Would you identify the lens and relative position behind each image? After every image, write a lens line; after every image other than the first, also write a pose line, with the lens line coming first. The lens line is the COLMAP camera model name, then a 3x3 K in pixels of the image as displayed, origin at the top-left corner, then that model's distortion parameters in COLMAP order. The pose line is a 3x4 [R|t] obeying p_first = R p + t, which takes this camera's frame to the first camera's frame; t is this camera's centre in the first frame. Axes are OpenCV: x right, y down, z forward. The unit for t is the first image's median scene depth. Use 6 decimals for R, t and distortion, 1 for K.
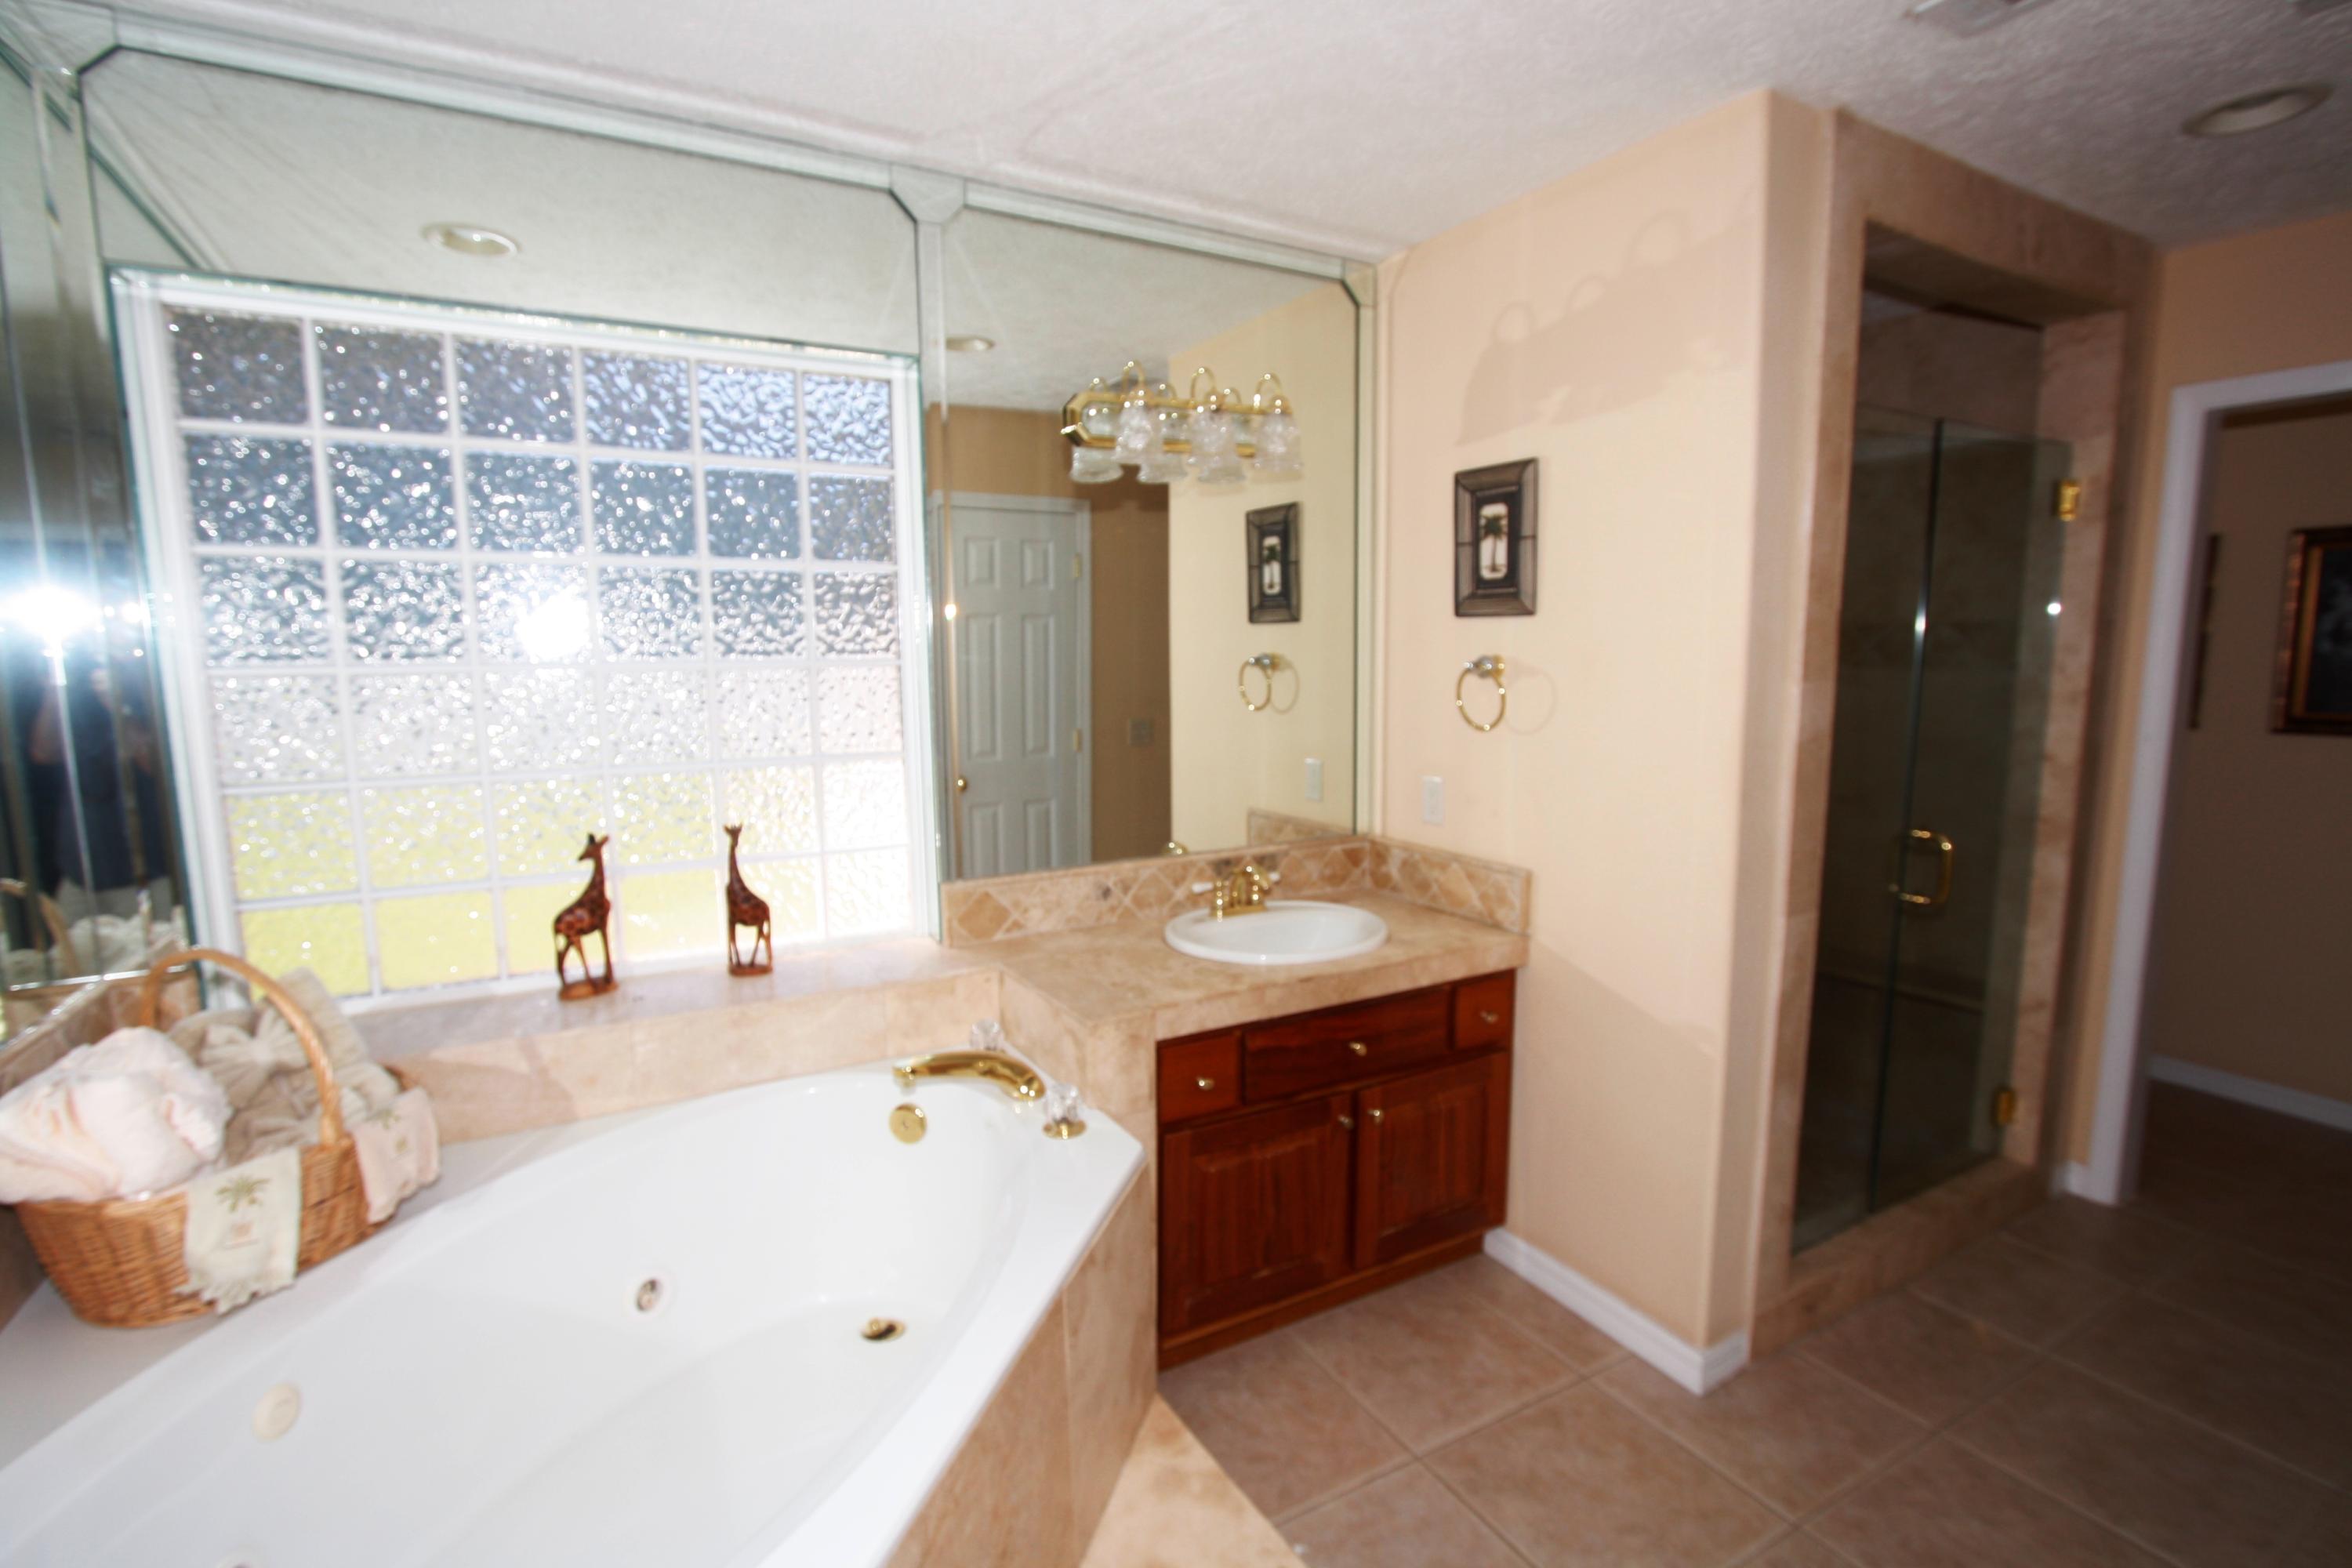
lens RADIAL K [[1083.6, 0, 1170.6], [0, 1083.6, 776.5], [0, 0, 1]] dist [0.012114, -0.000620]
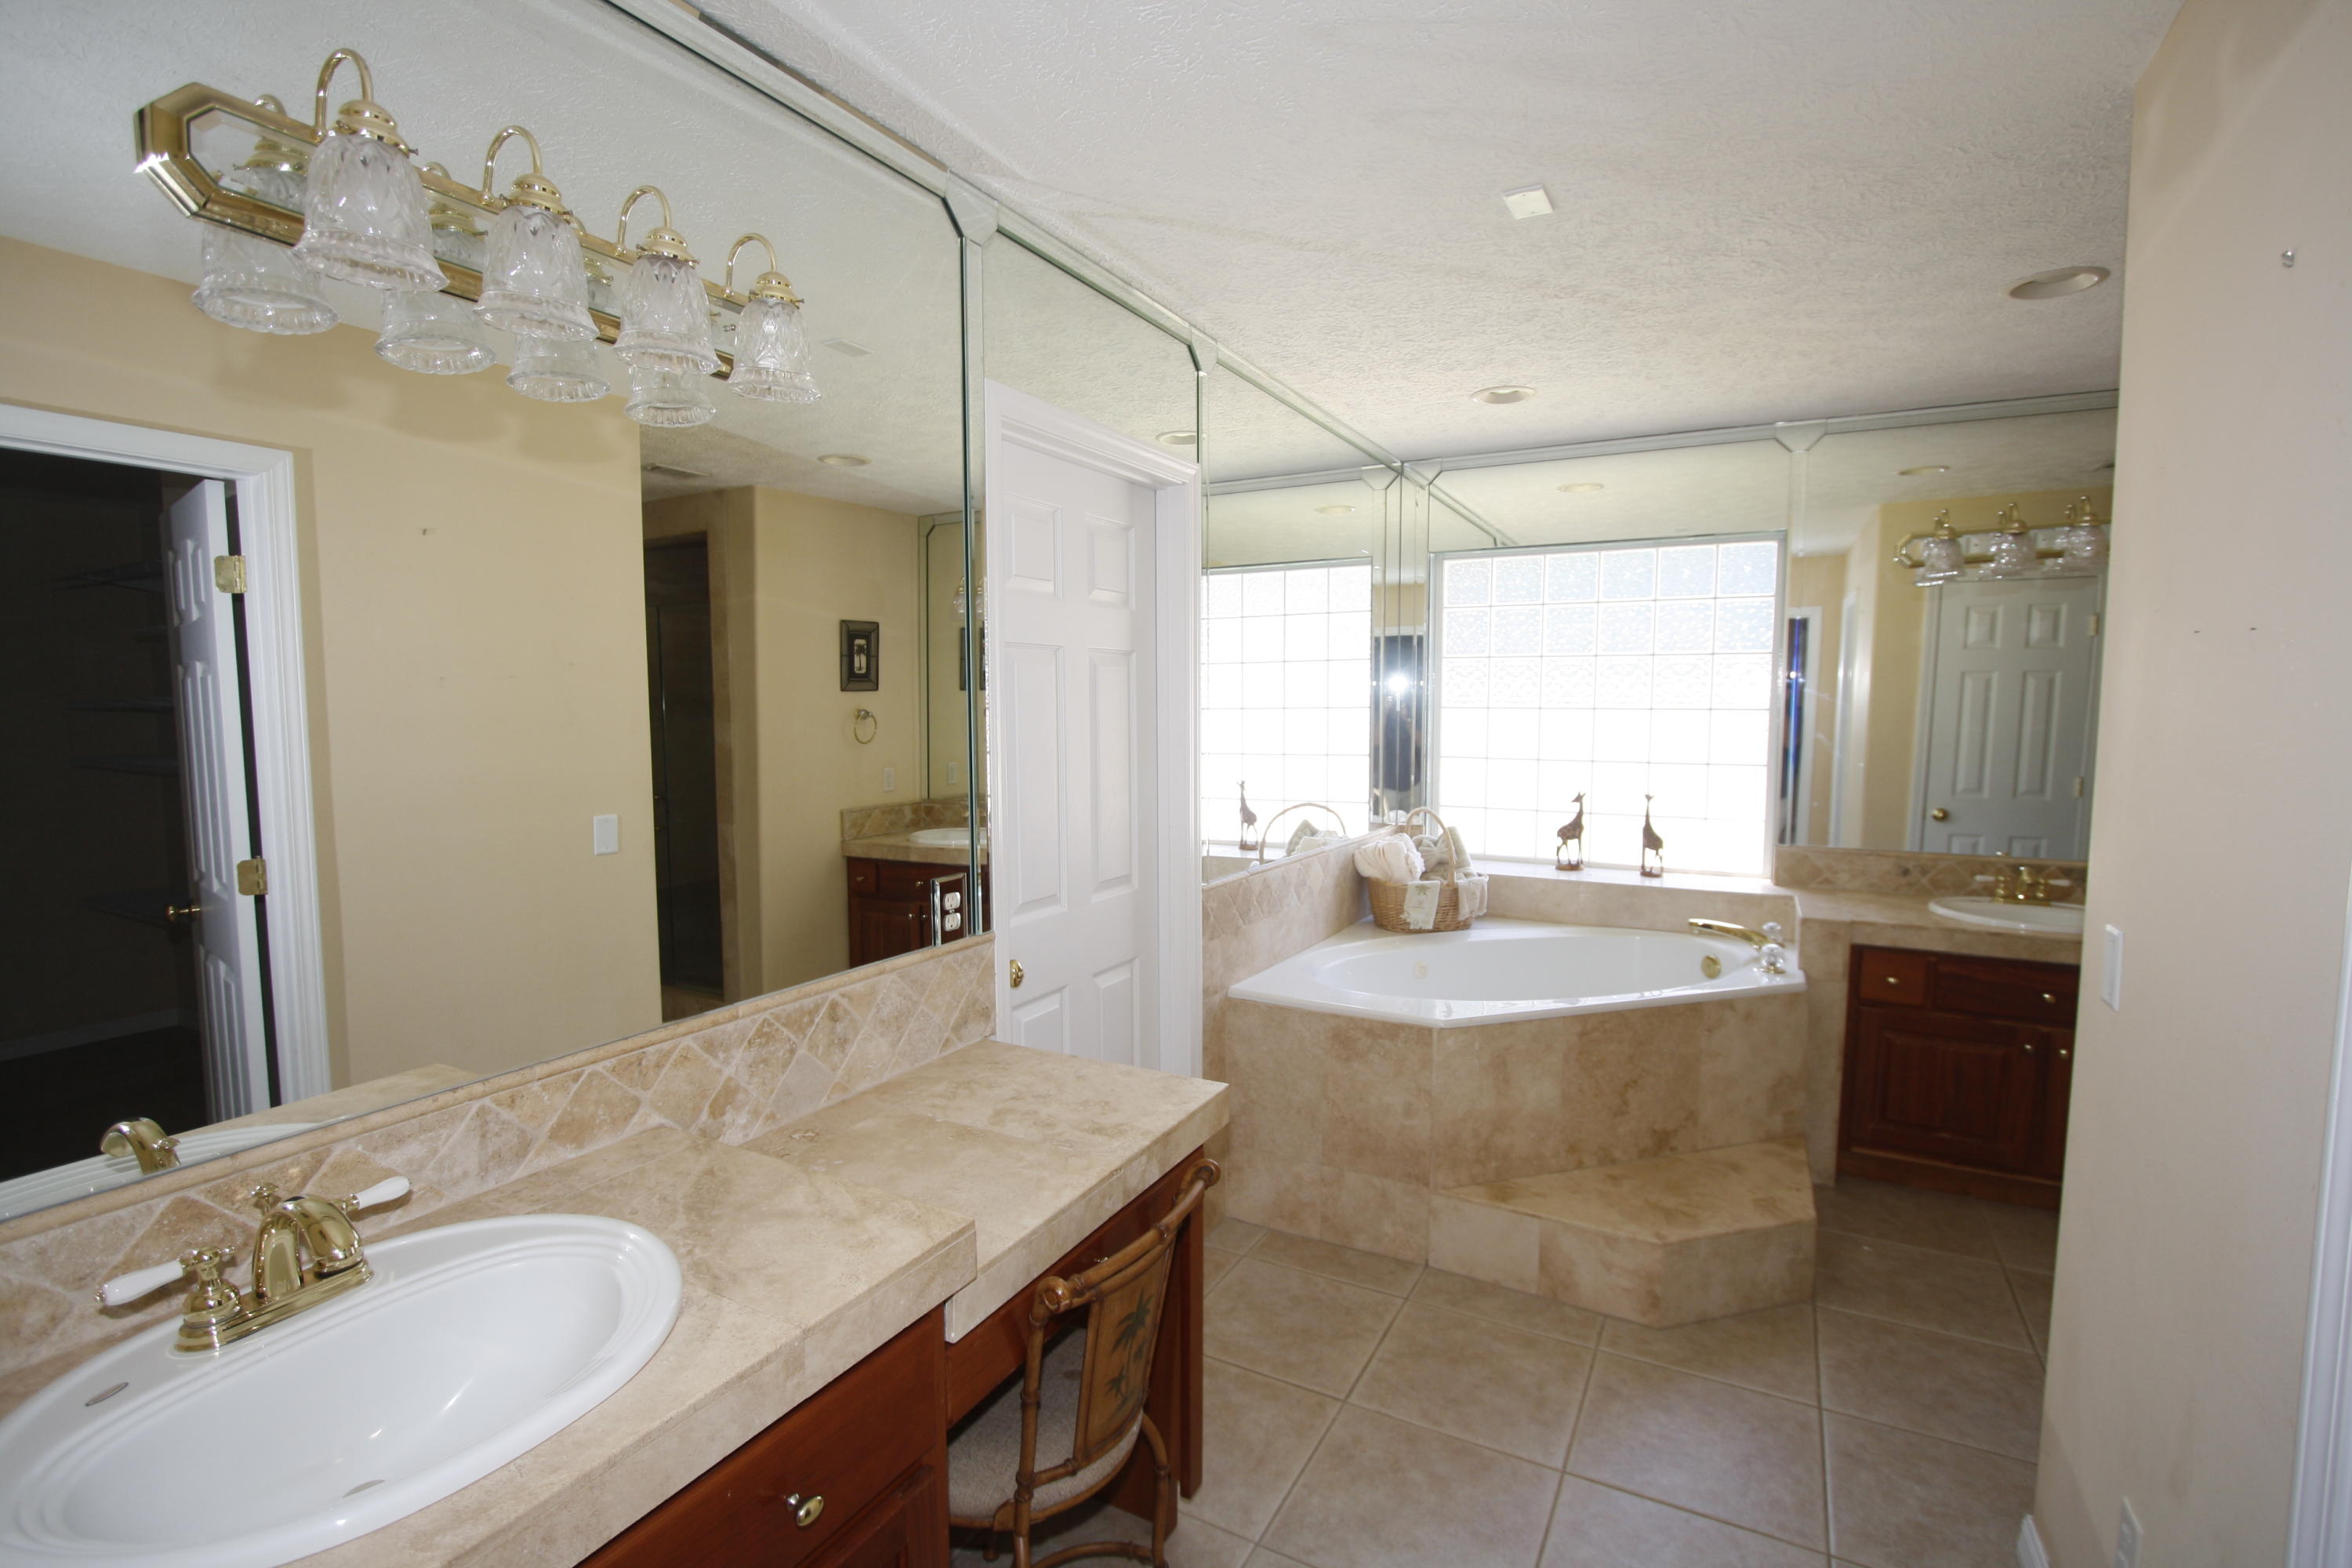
lens RADIAL K [[1083.6, 0, 1178.2], [0, 1083.6, 787.2], [0, 0, 1]] dist [0.012114, -0.000620]
pose [[0.540096, 0.081524, -0.837646, 0.698715], [-0.107674, 0.993811, 0.027297, 0.069162], [0.834687, 0.075450, 0.545531, -0.661747]]
